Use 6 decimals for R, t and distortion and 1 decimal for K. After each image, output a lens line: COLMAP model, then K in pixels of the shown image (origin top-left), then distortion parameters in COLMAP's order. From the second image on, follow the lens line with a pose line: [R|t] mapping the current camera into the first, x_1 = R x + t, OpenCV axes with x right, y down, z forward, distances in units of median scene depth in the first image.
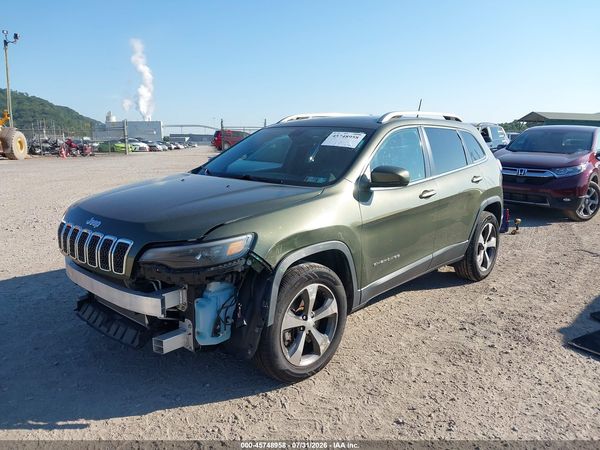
lens RADIAL K [[488.7, 0, 293.7], [0, 488.7, 224.5], [0, 0, 1]] dist [0.006319, -0.010154]
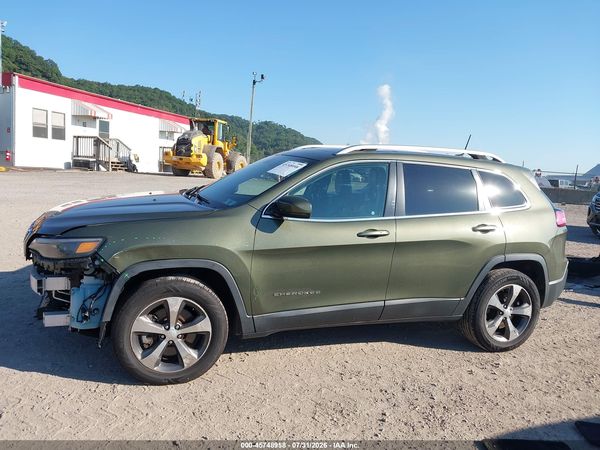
lens RADIAL K [[488.7, 0, 293.7], [0, 488.7, 224.5], [0, 0, 1]] dist [0.006319, -0.010154]
pose [[0.886799, 0.115239, -0.447558, 0.678910], [-0.146083, 0.988657, -0.034889, -0.031259], [0.438461, 0.096320, 0.893574, 0.140073]]
